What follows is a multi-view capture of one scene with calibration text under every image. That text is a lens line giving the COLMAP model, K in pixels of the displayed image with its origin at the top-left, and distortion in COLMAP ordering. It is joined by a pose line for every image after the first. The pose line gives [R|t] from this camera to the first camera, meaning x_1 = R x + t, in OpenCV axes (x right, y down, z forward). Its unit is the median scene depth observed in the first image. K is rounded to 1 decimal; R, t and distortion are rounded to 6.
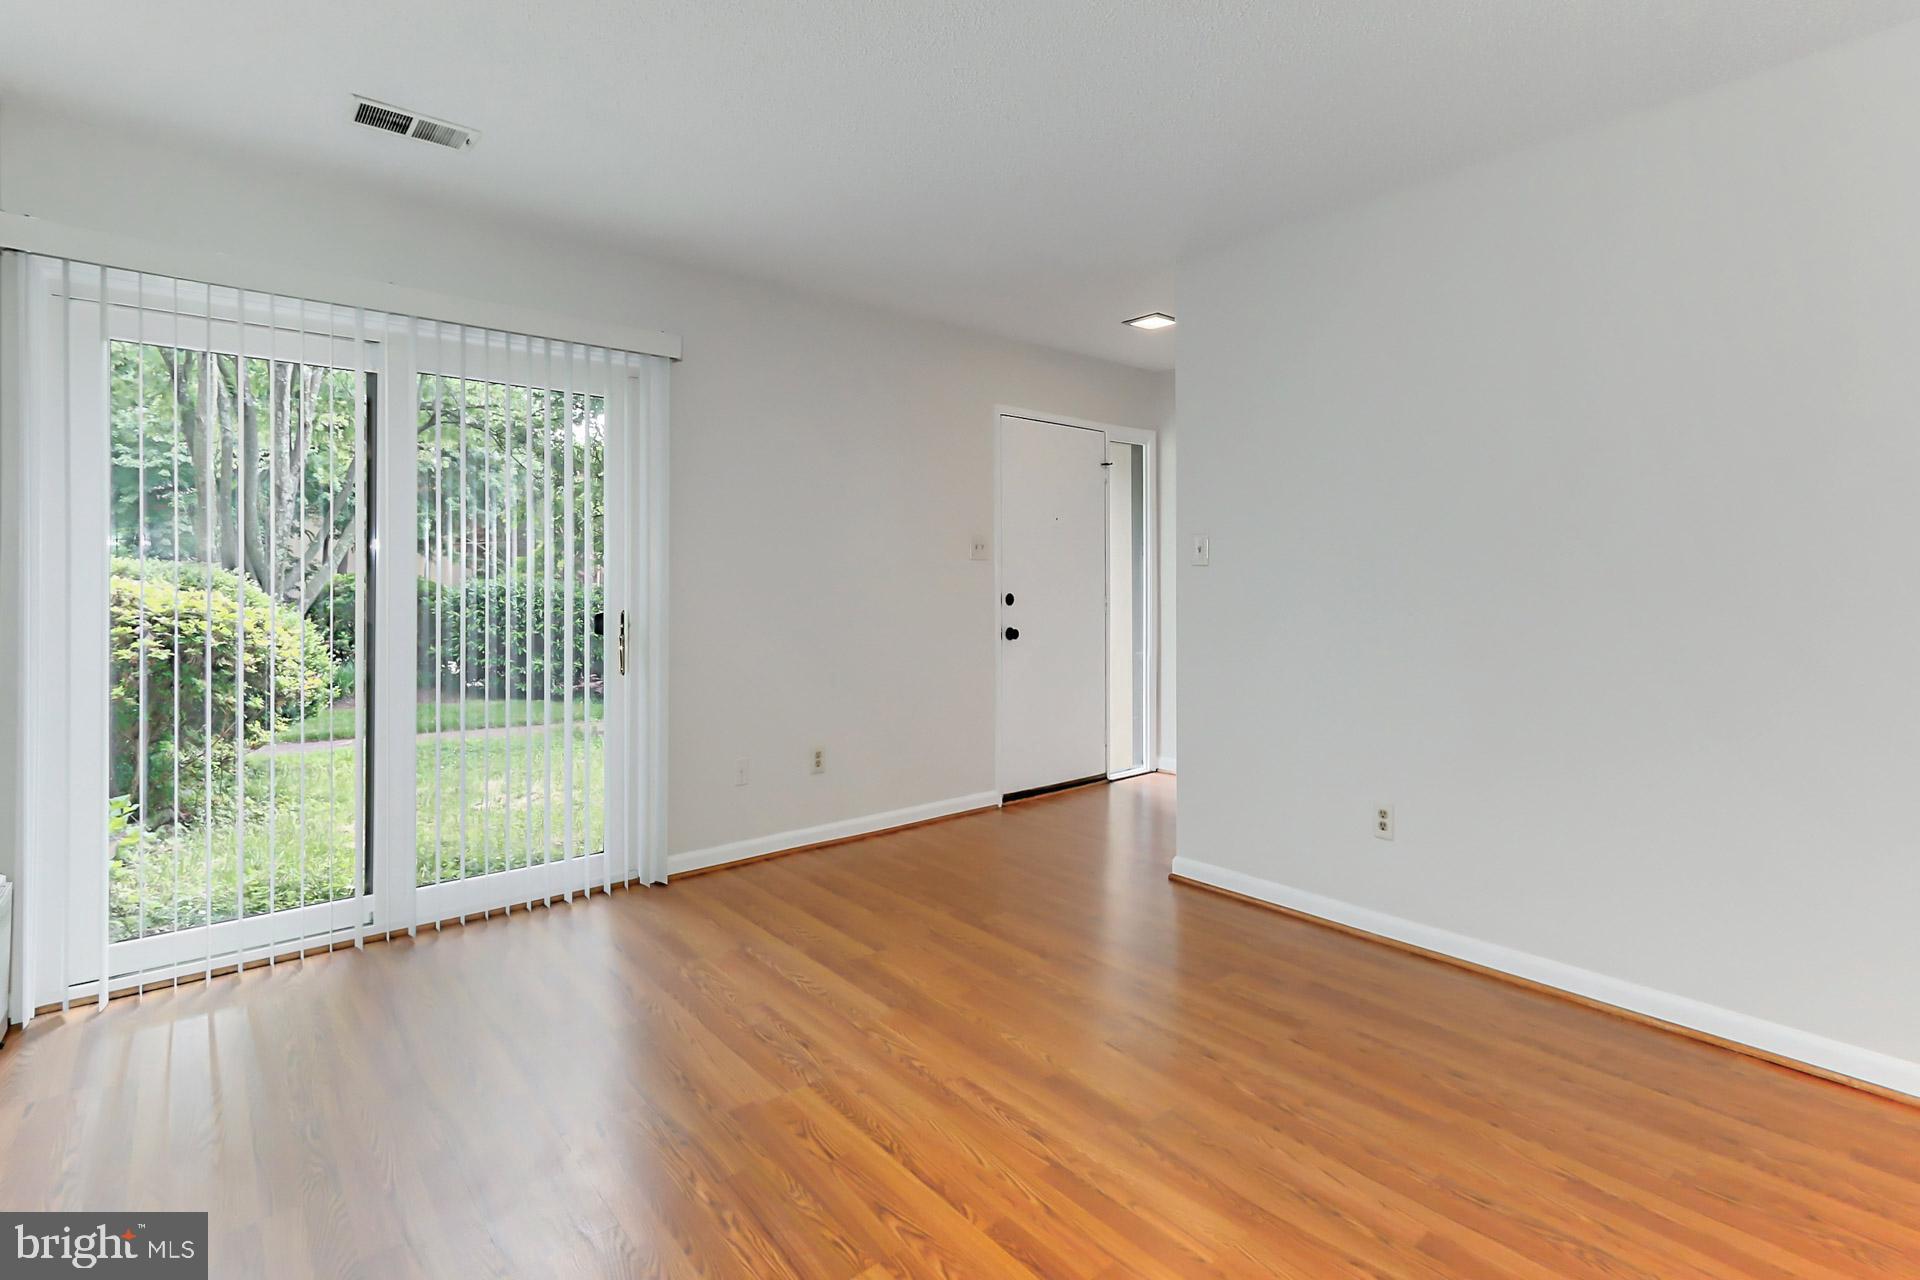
lens RADIAL K [[922.9, 0, 942.8], [0, 922.9, 581.6], [0, 0, 1]] dist [-0.000342, 0.003941]
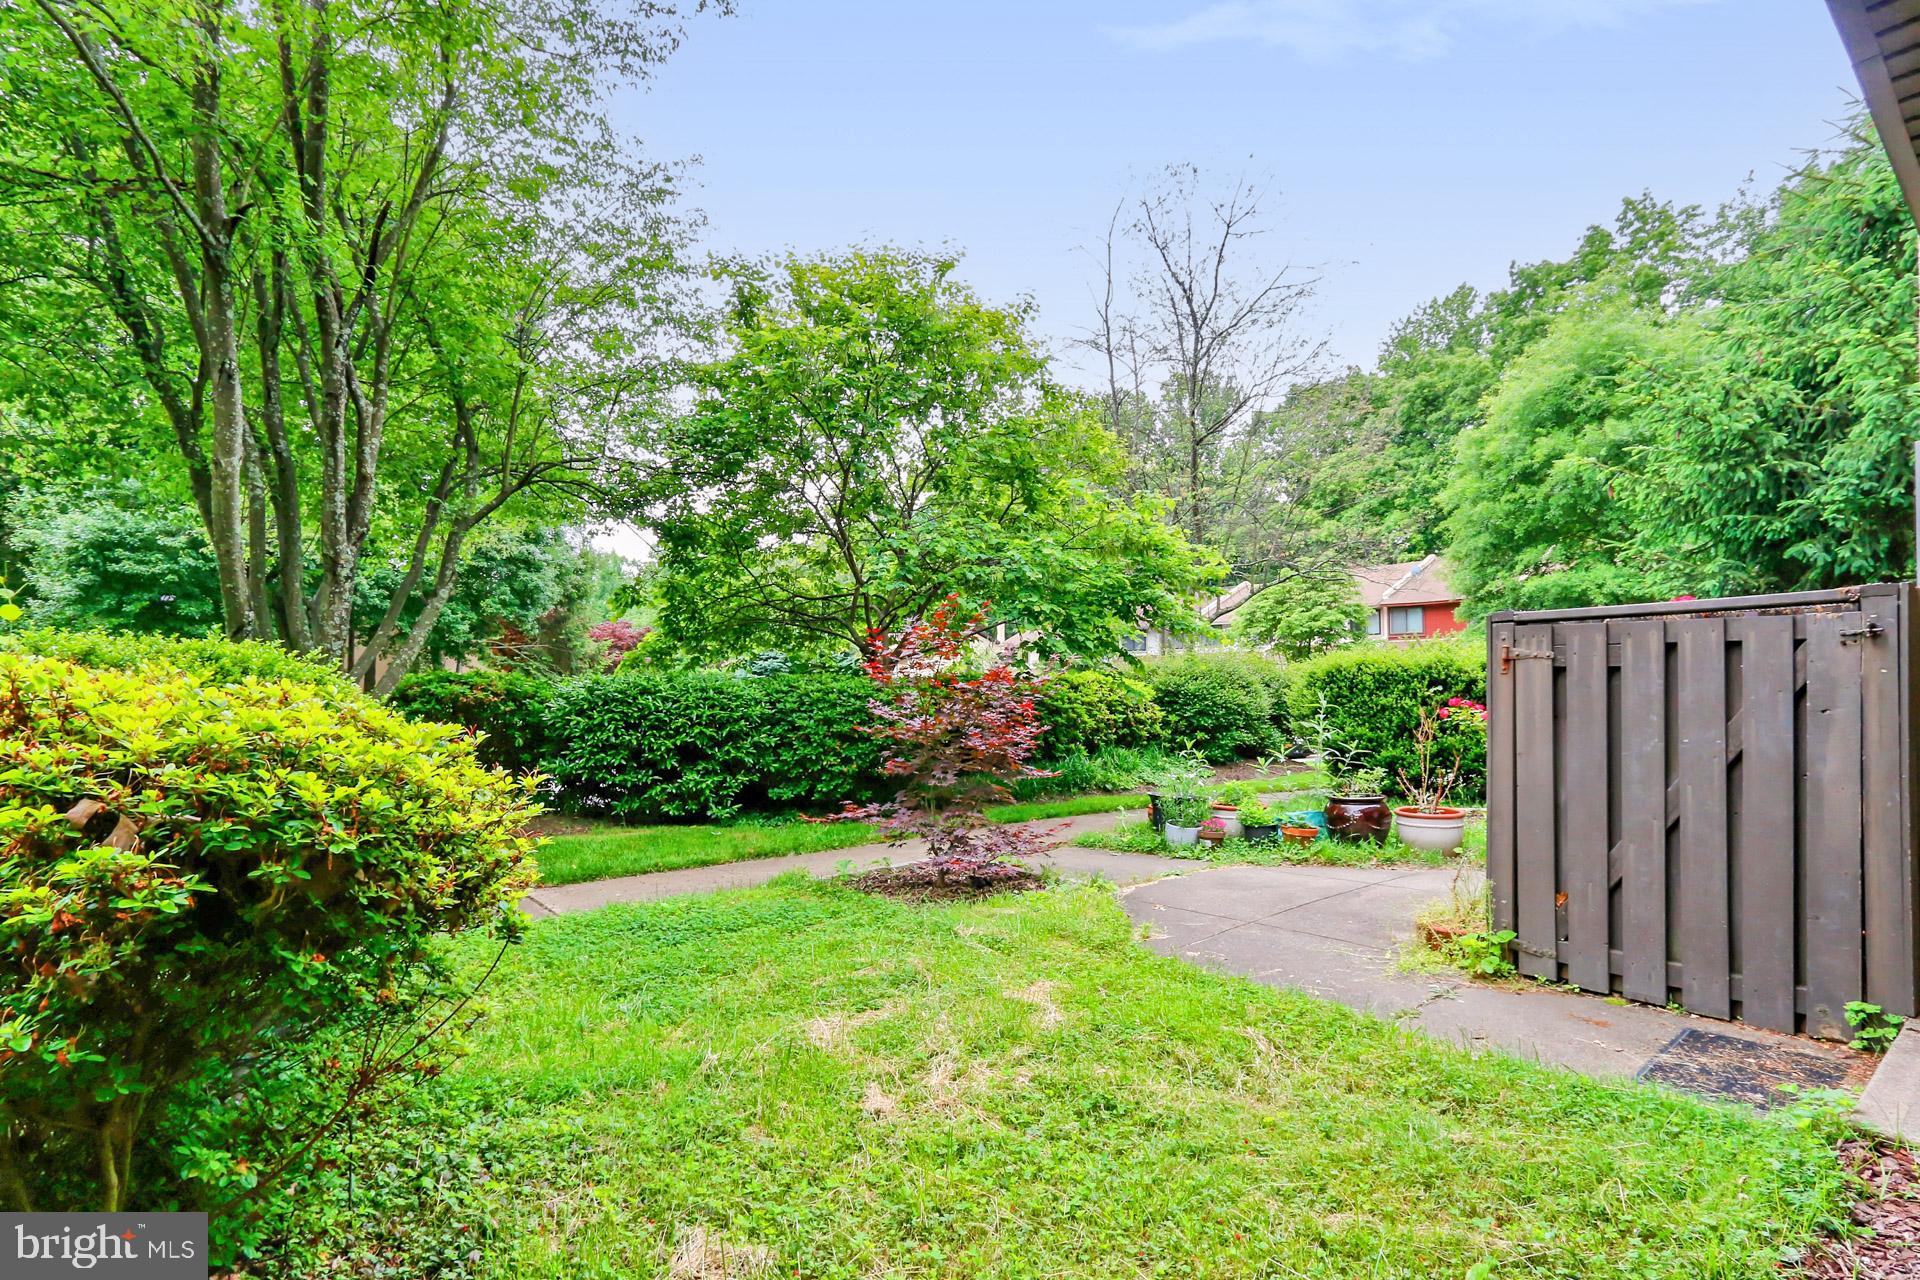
lens RADIAL K [[791.6, 0, 996.2], [0, 791.6, 687.9], [0, 0, 1]] dist [0.000345, -0.000011]
pose [[0.994424, -0.020237, 0.103495, -0.584320], [0.018523, 0.999675, 0.017495, 0.012287], [-0.103815, -0.015481, 0.994476, 0.695095]]
